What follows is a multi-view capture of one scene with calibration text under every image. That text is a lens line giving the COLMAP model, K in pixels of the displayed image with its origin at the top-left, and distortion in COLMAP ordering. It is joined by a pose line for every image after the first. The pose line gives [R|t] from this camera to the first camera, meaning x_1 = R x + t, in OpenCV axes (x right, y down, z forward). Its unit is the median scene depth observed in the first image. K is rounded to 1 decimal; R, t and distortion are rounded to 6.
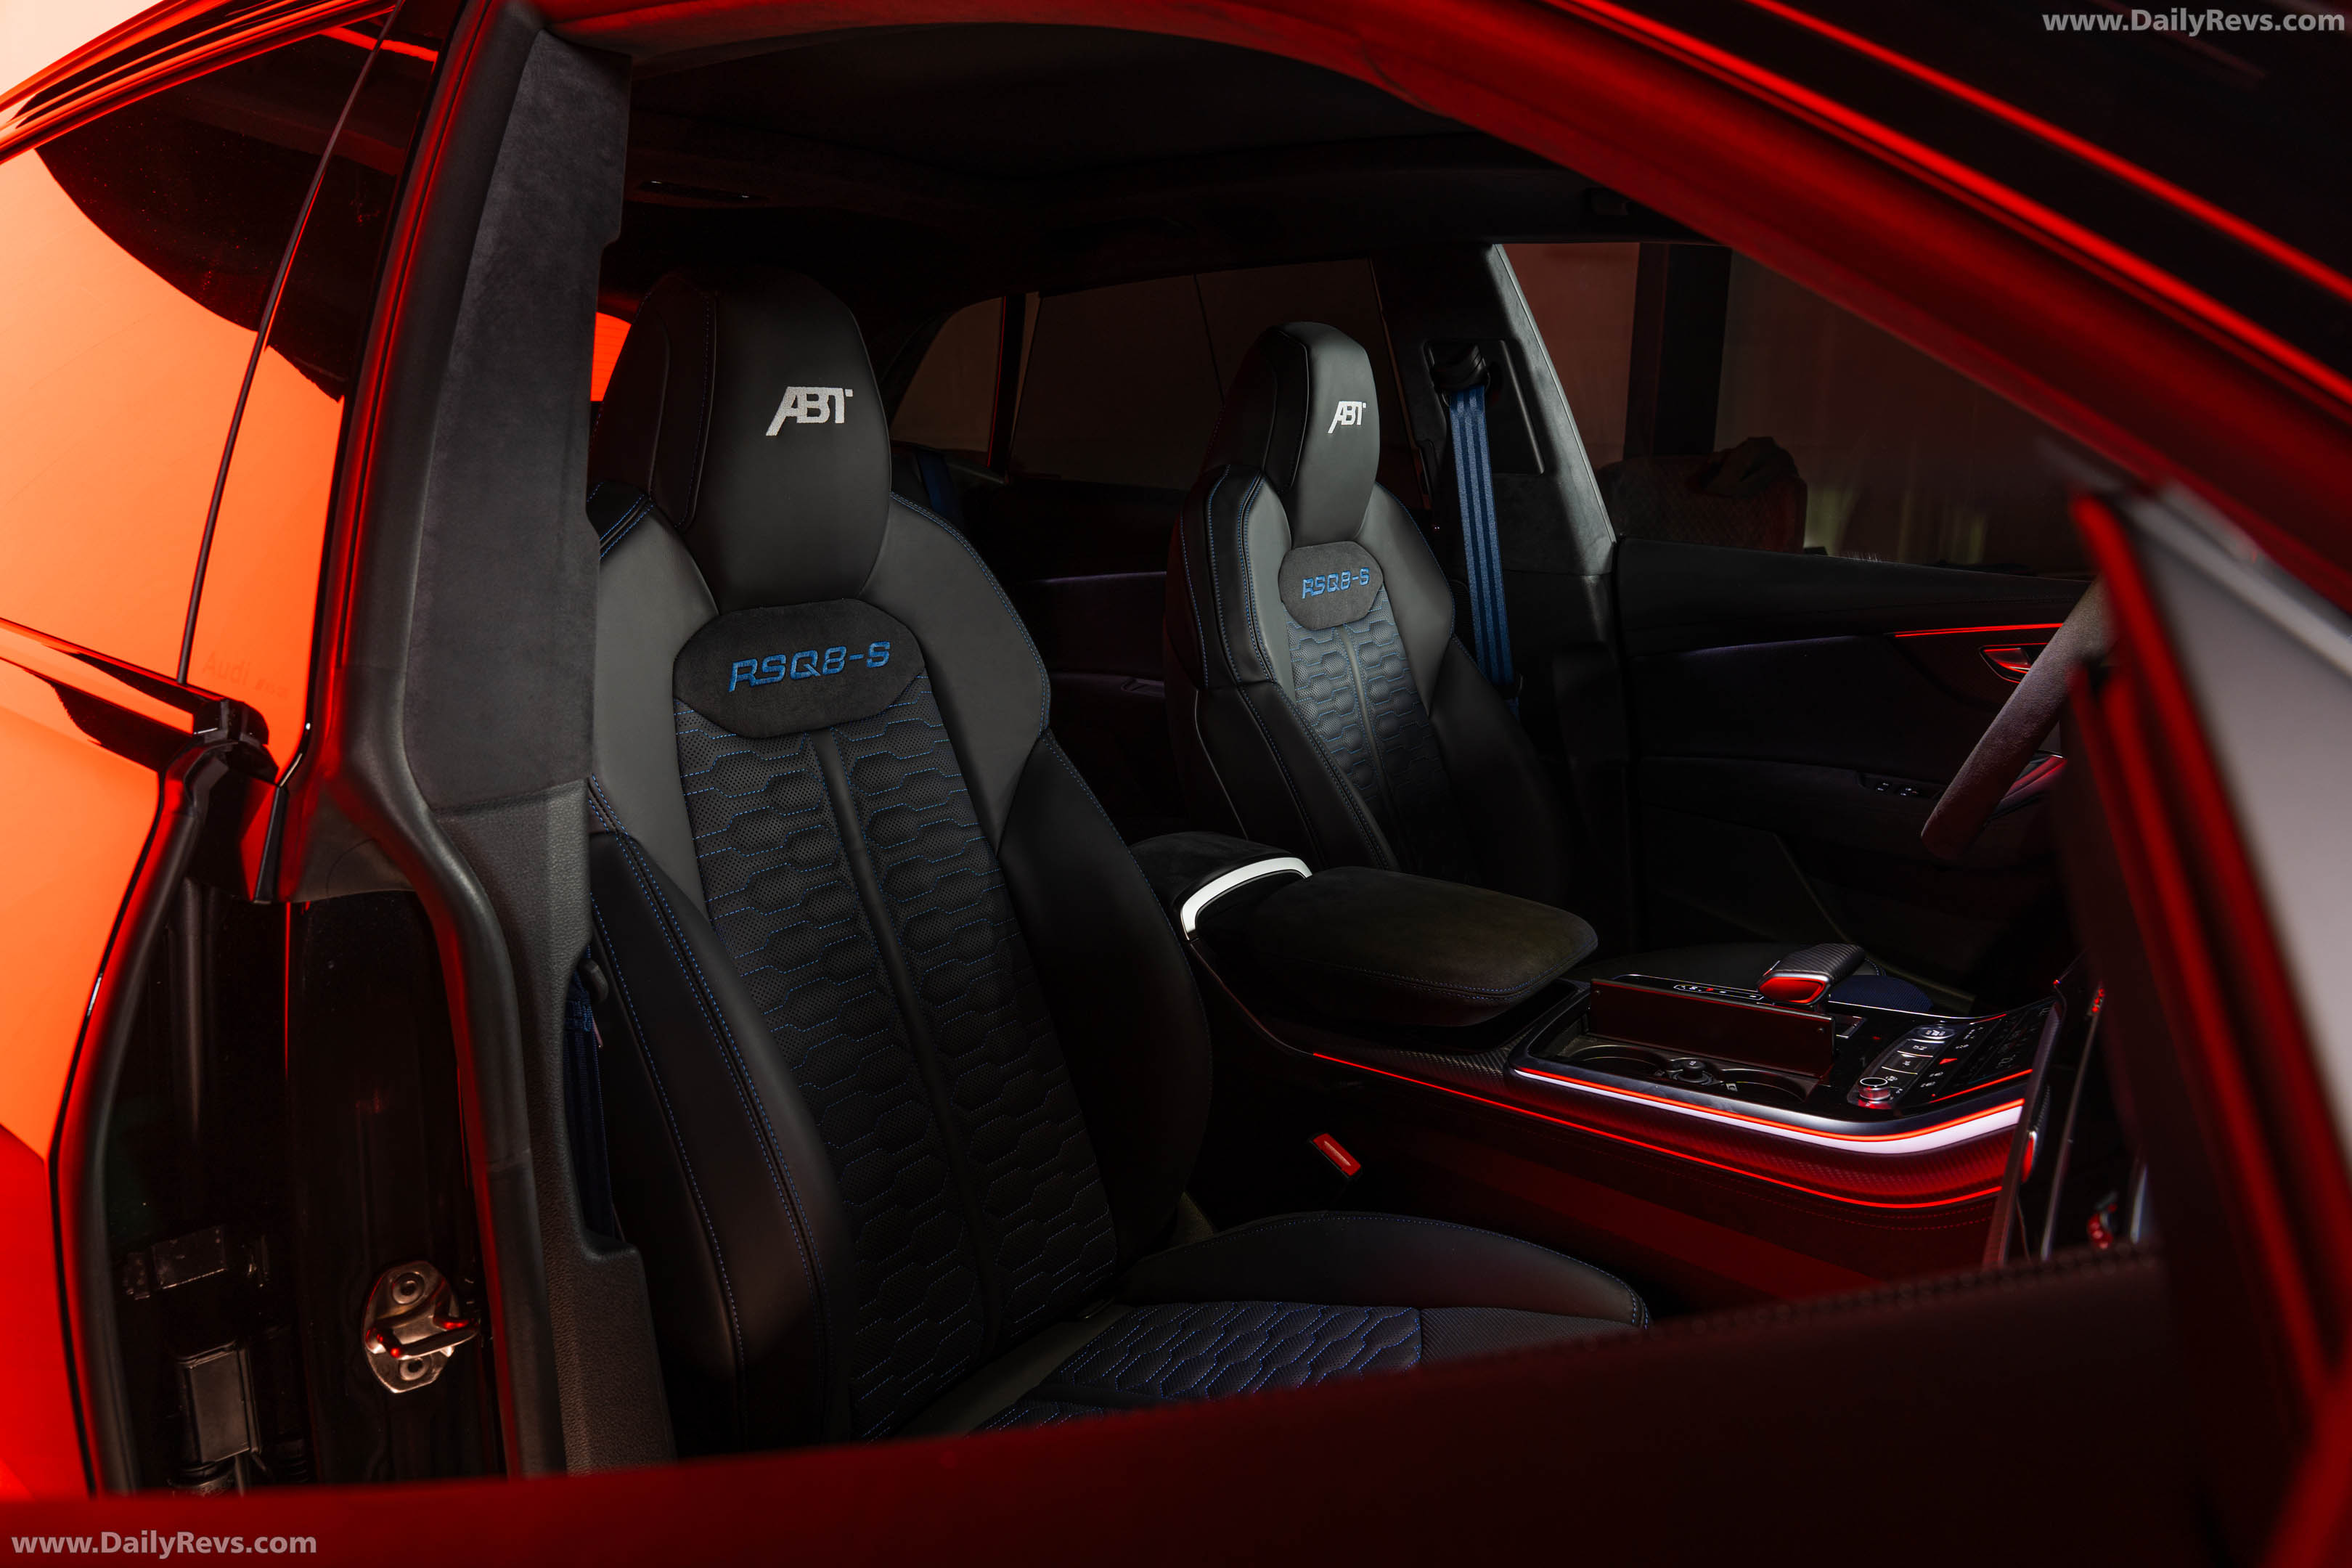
lens RADIAL K [[1589.3, 0, 1176.0], [0, 1589.3, 784.0], [0, 0, 1]] dist [-0.000268, -0.002423]
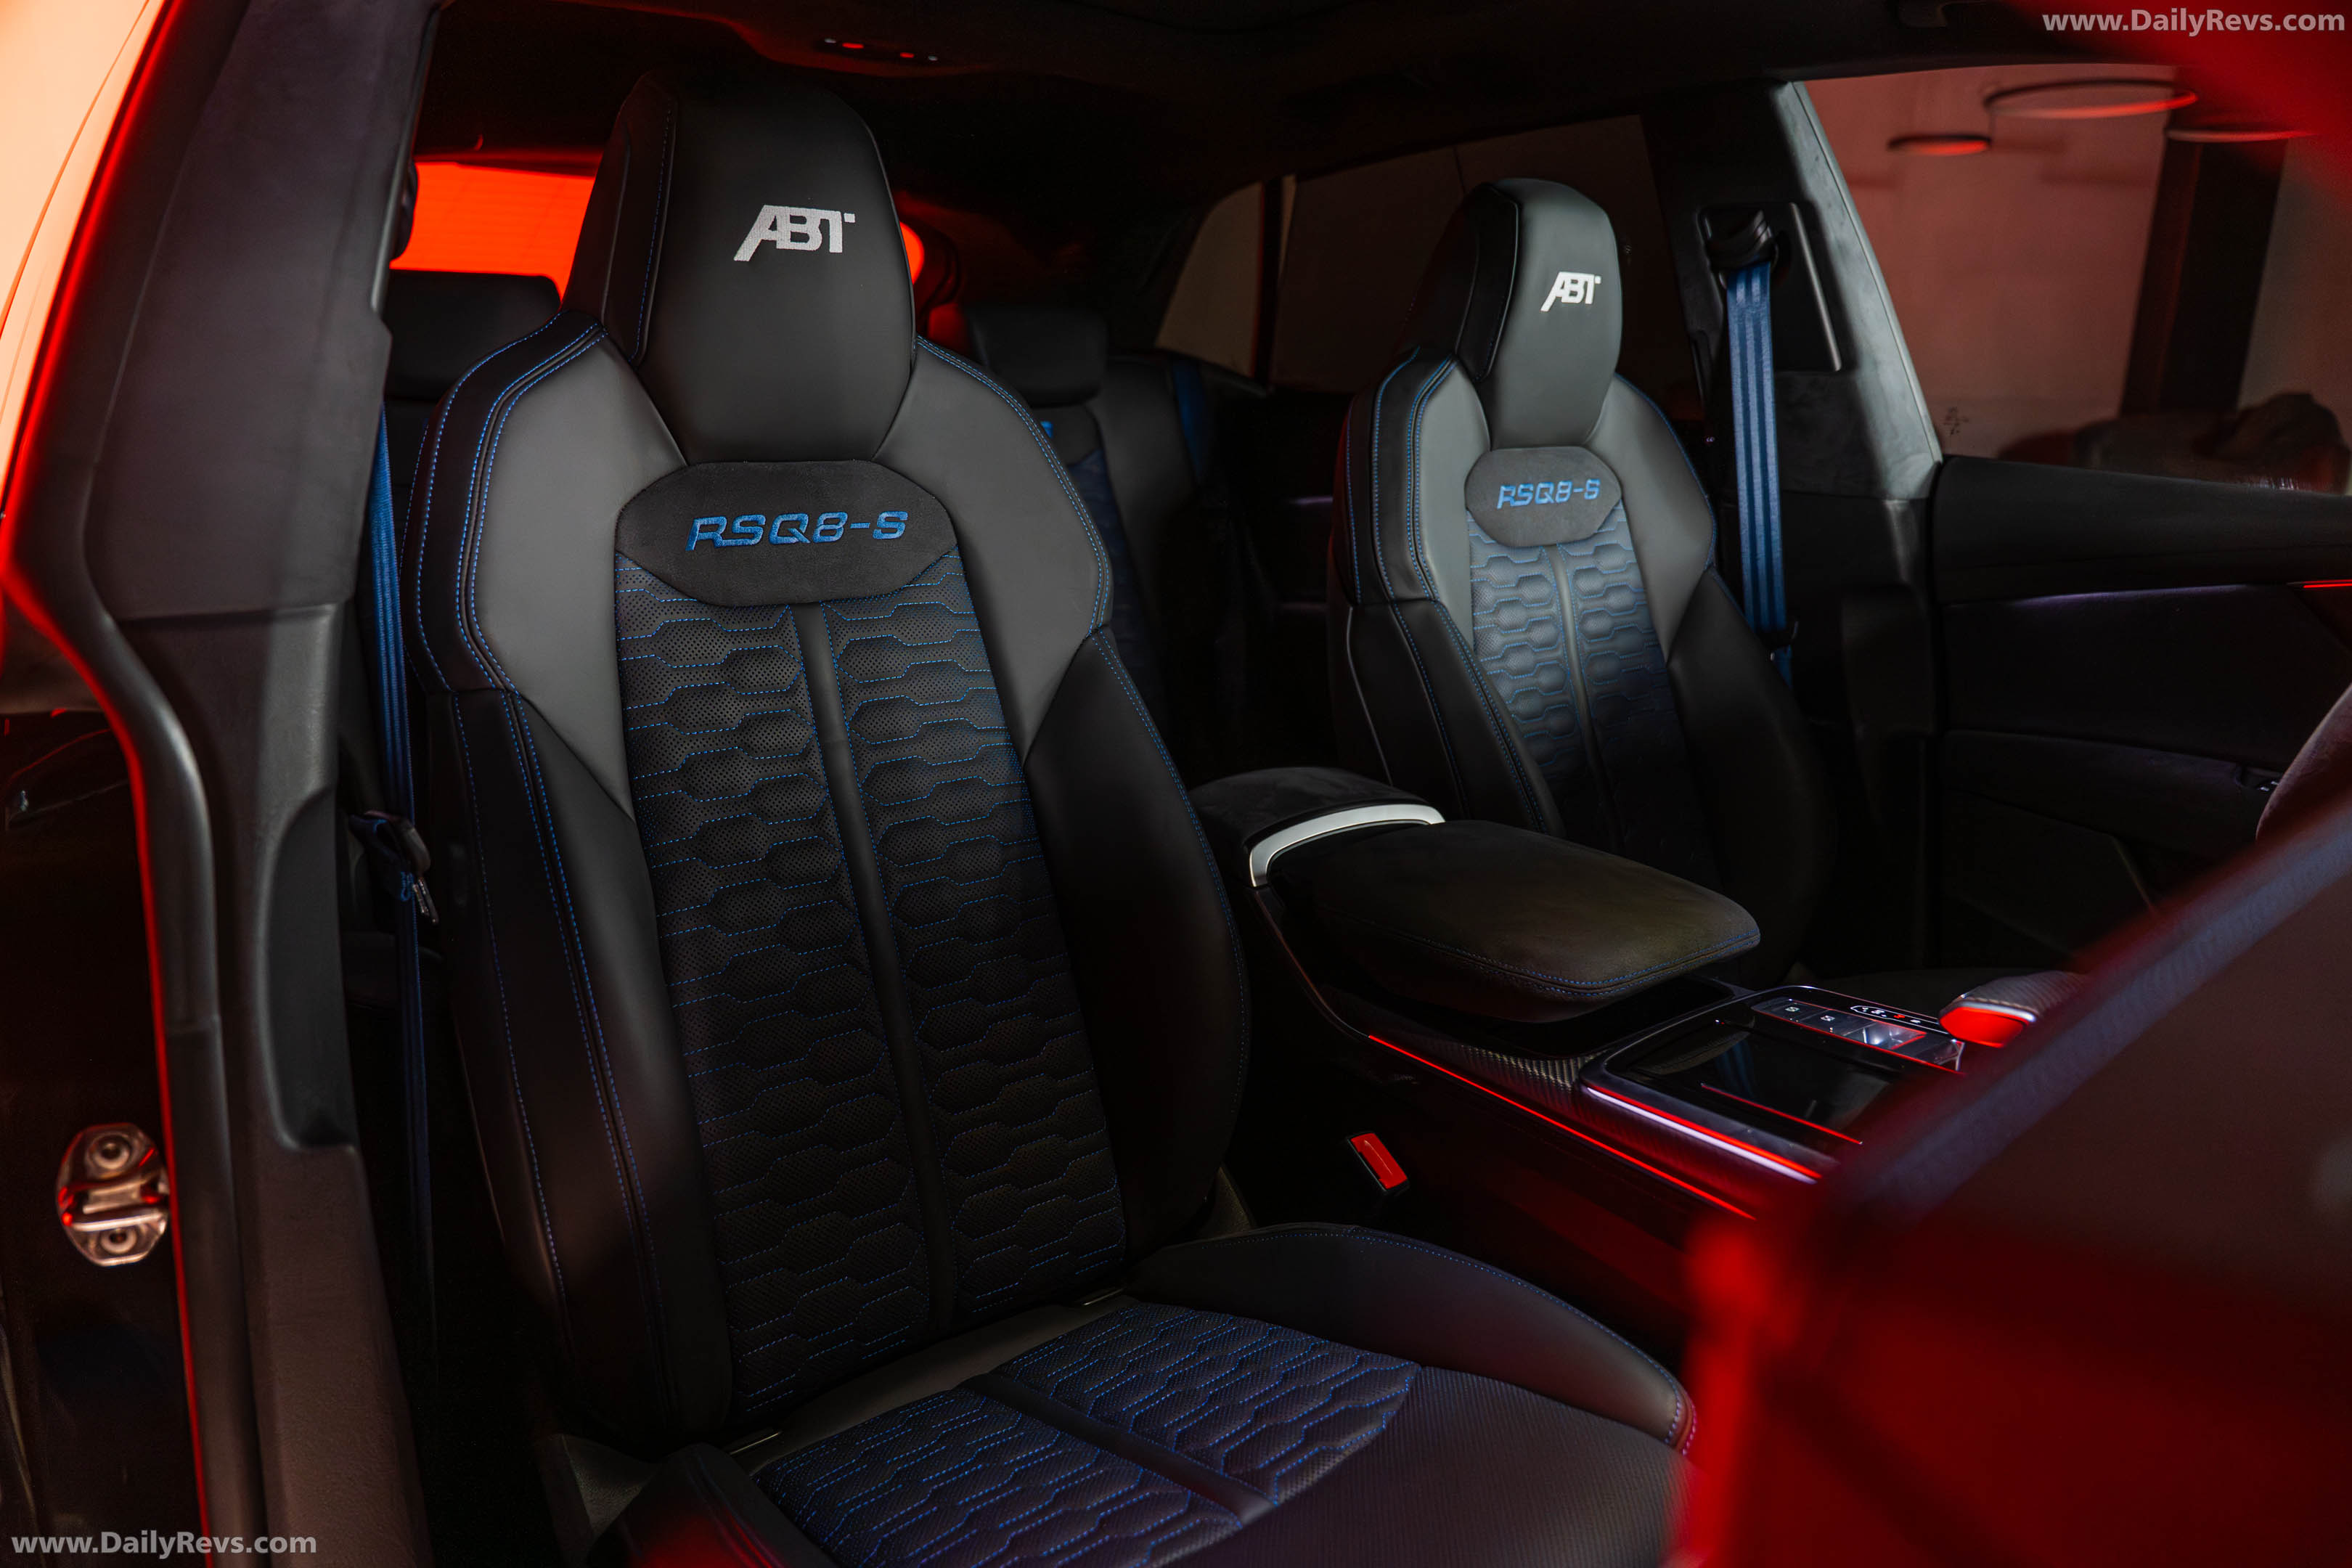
lens RADIAL K [[1589.3, 0, 1176.0], [0, 1589.3, 784.0], [0, 0, 1]] dist [-0.000268, -0.002423]
pose [[0.959913, 0.080840, -0.268389, 0.171642], [-0.075268, 0.996681, 0.031003, 0.017984], [0.270005, -0.009559, 0.962812, 0.154248]]
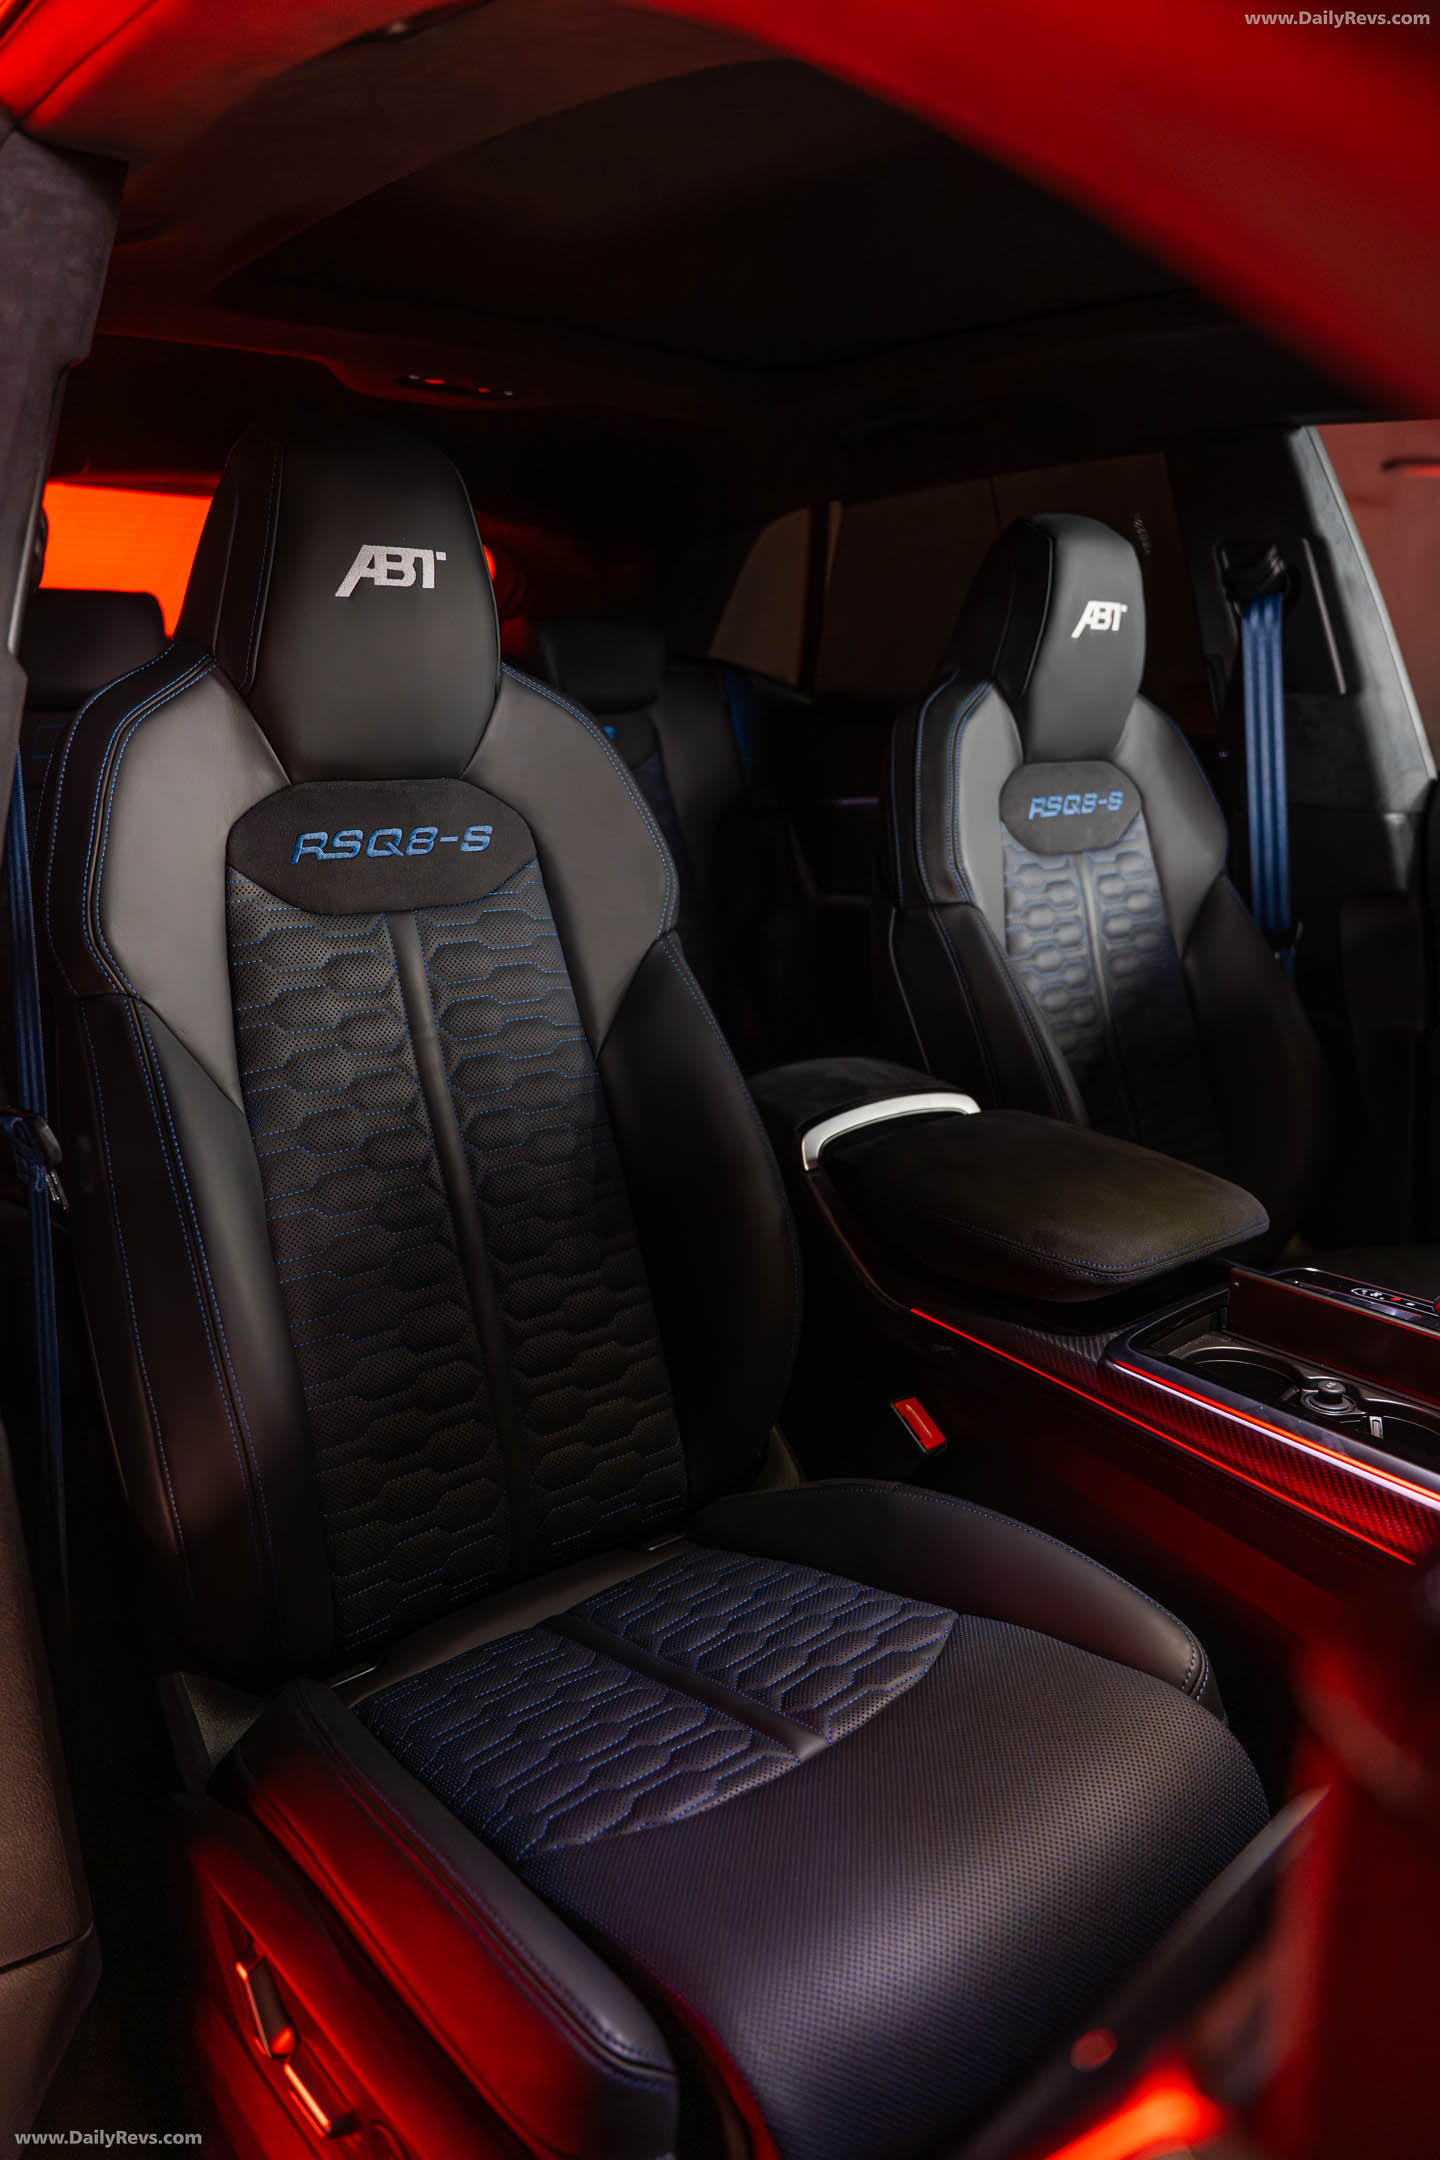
lens RADIAL K [[1459.5, 0, 720.0], [0, 1459.5, 1080.0], [0, 0, 1]] dist [-0.000268, -0.002423]
pose [[0.960111, 0.094658, -0.263109, 0.160852], [-0.082980, 0.995023, 0.055175, 0.002168], [0.267022, -0.031141, 0.963187, 0.149000]]
